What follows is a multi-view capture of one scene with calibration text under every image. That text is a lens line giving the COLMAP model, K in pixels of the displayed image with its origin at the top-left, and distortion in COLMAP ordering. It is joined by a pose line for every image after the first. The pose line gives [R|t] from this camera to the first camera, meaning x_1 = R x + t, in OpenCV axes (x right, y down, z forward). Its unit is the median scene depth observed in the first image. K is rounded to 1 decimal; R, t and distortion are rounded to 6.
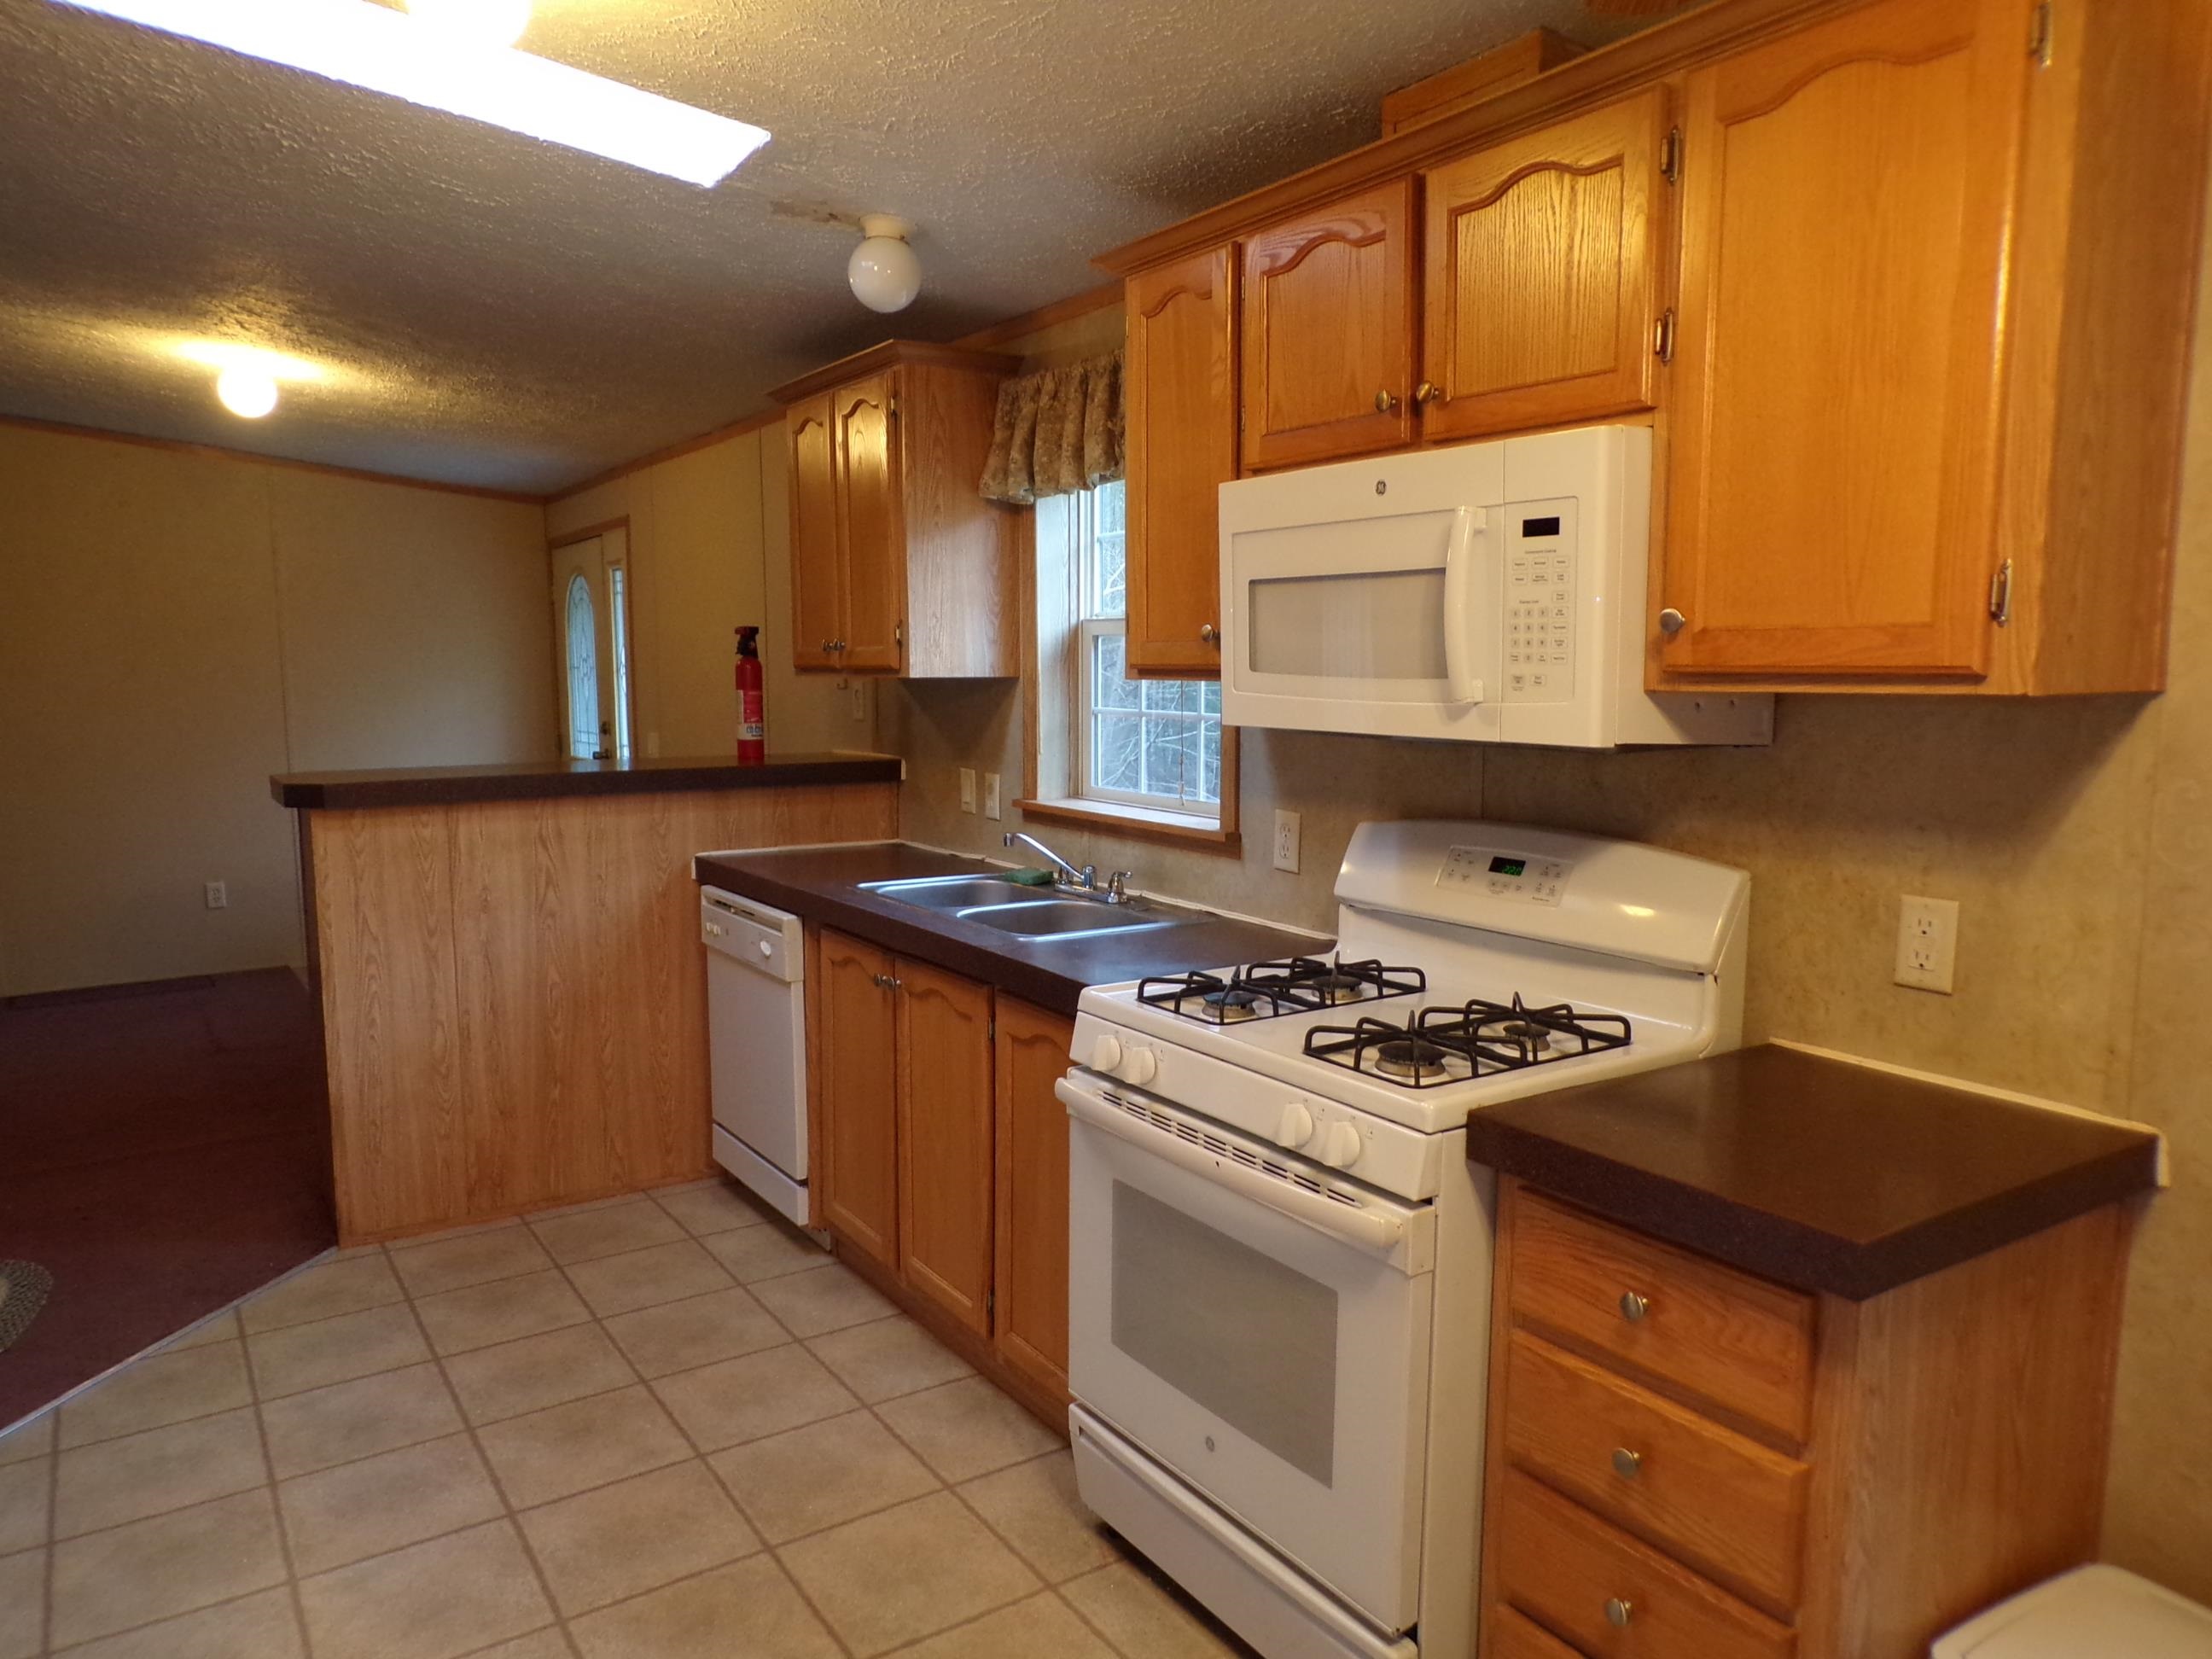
lens RADIAL K [[1500.9, 0, 1094.3], [0, 1500.9, 843.7], [0, 0, 1]] dist [-0.031767, 0.037762]
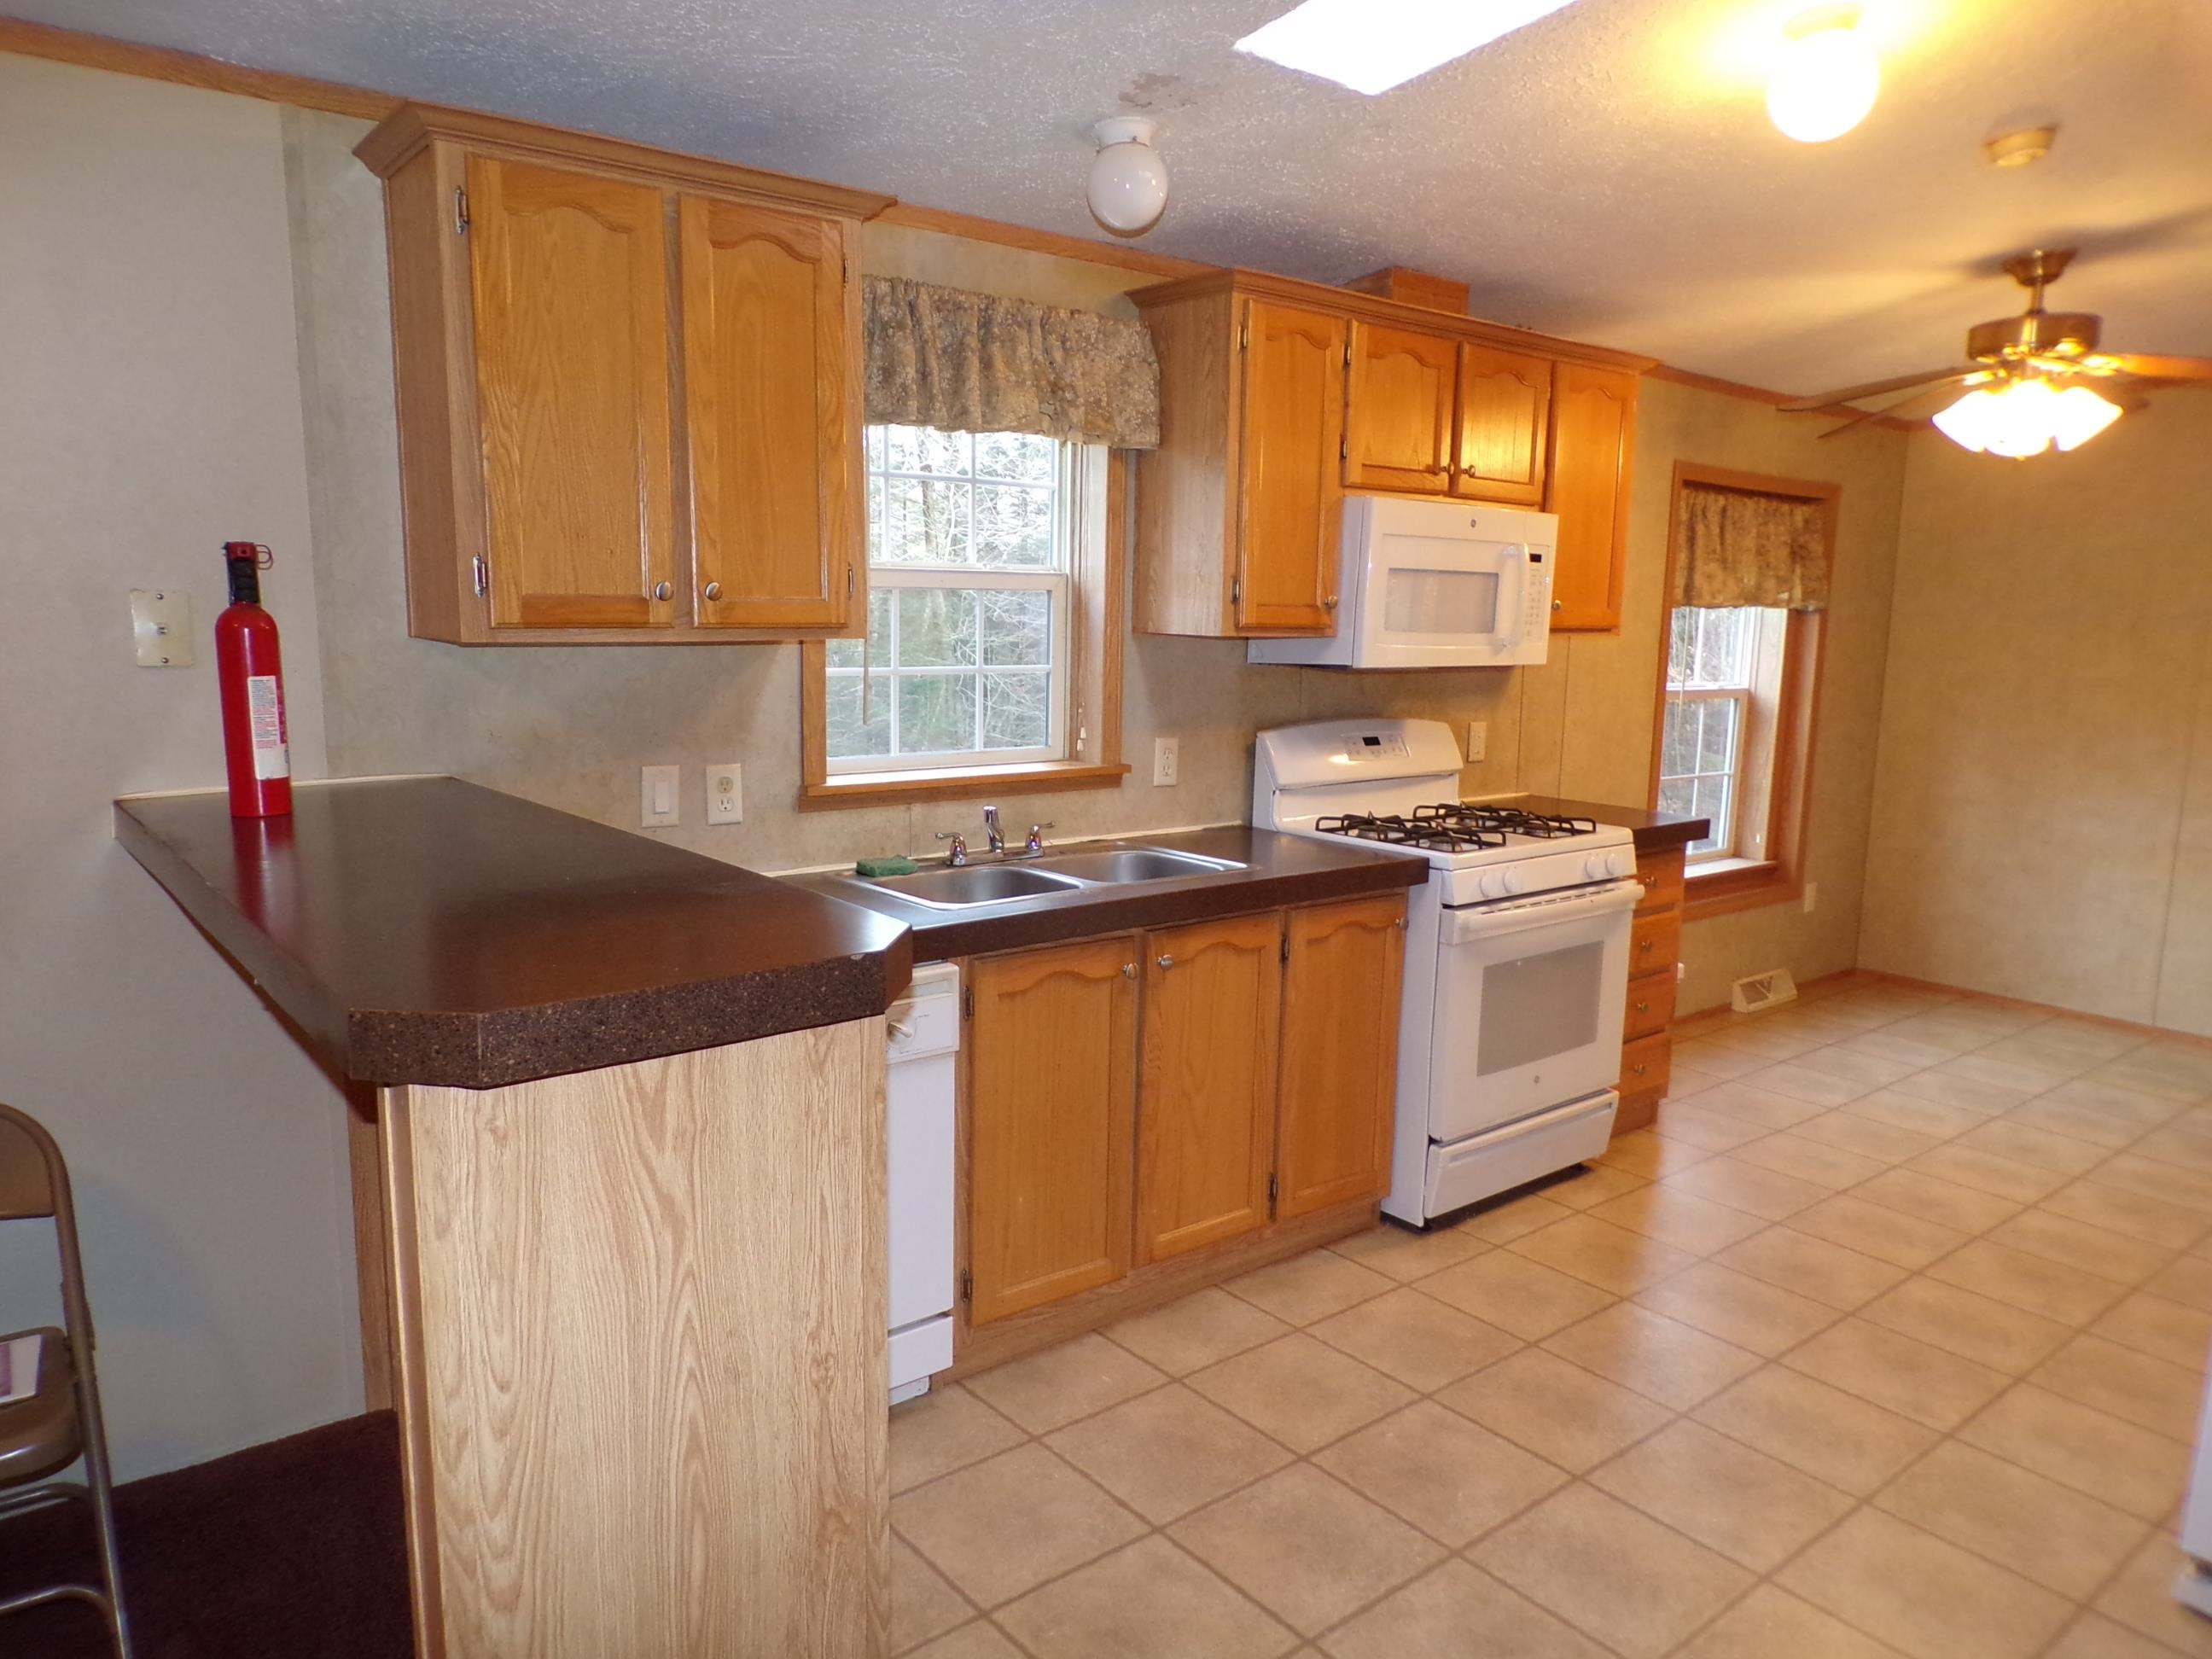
lens RADIAL K [[1500.9, 0, 1094.3], [0, 1500.9, 843.7], [0, 0, 1]] dist [-0.031767, 0.037762]
pose [[-0.098451, -0.163653, 0.981593, -1.147406], [0.100694, 0.979684, 0.173434, -0.164149], [-0.990034, 0.115915, -0.079972, 1.211013]]
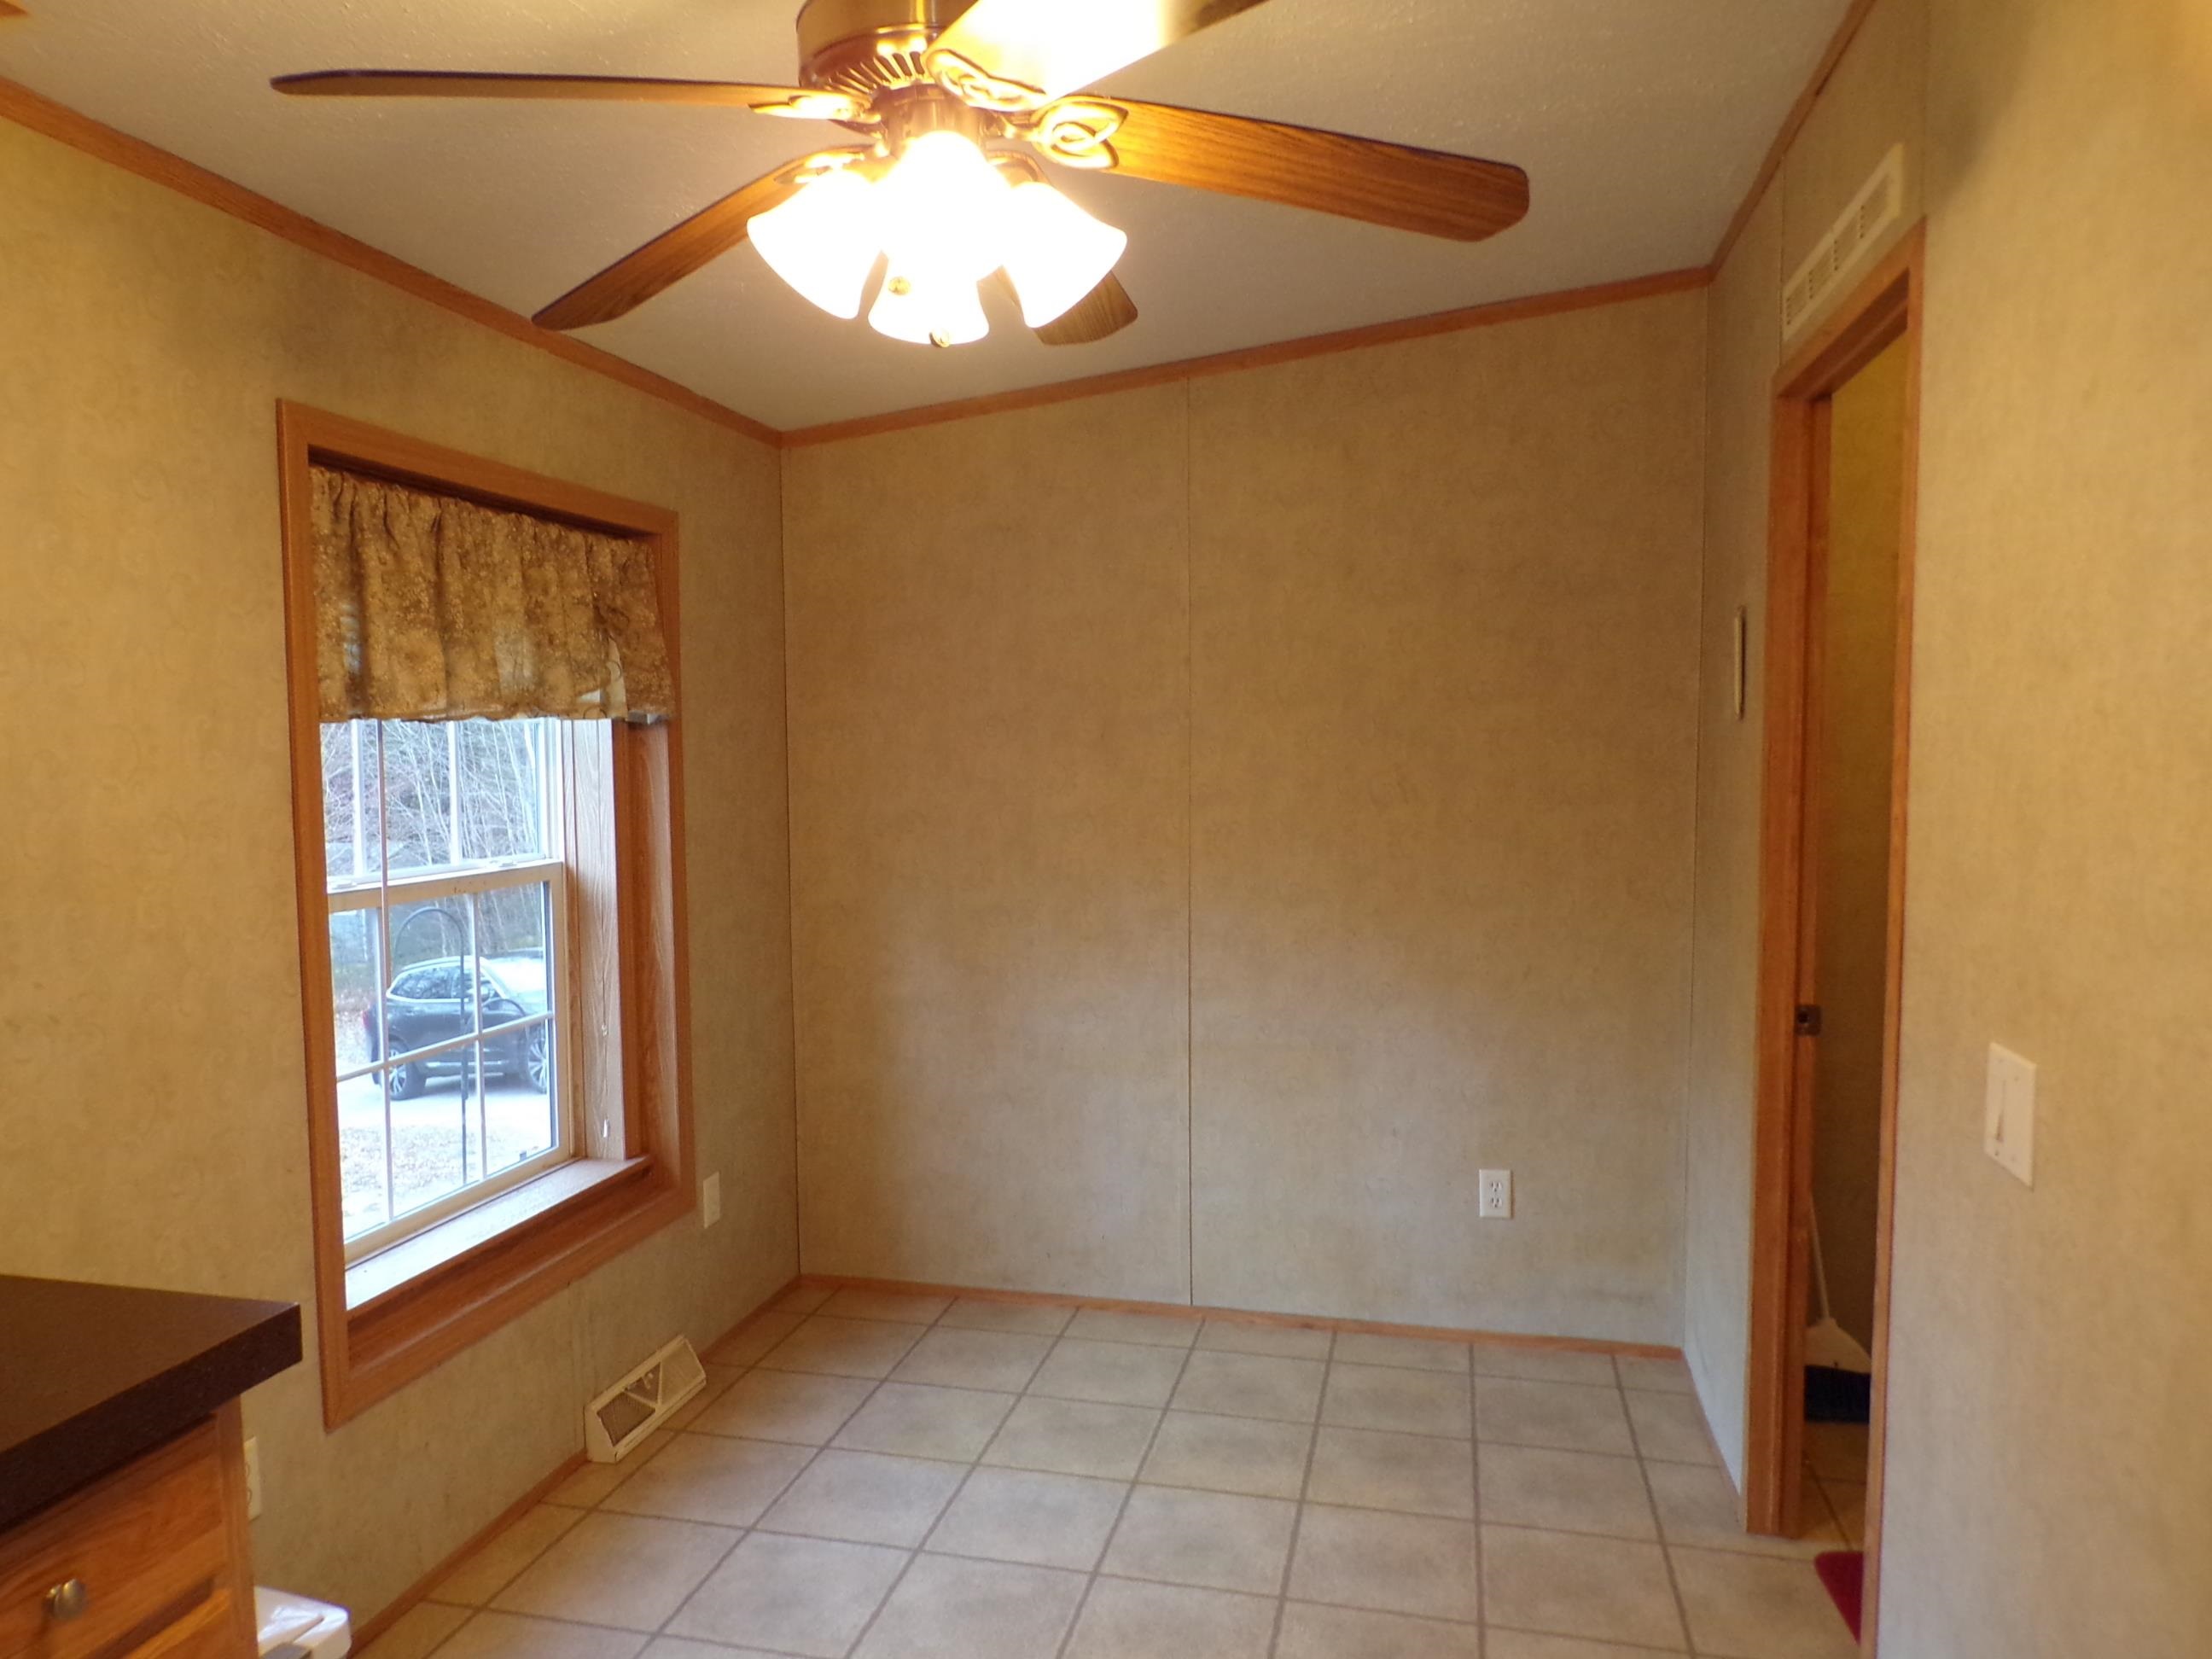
lens RADIAL K [[1500.9, 0, 1094.3], [0, 1500.9, 843.7], [0, 0, 1]] dist [-0.031767, 0.037762]
pose [[-0.681904, -0.051686, 0.729613, -0.290457], [0.094116, 0.983008, 0.157598, -0.082474], [-0.725361, 0.176135, -0.665453, 0.586204]]
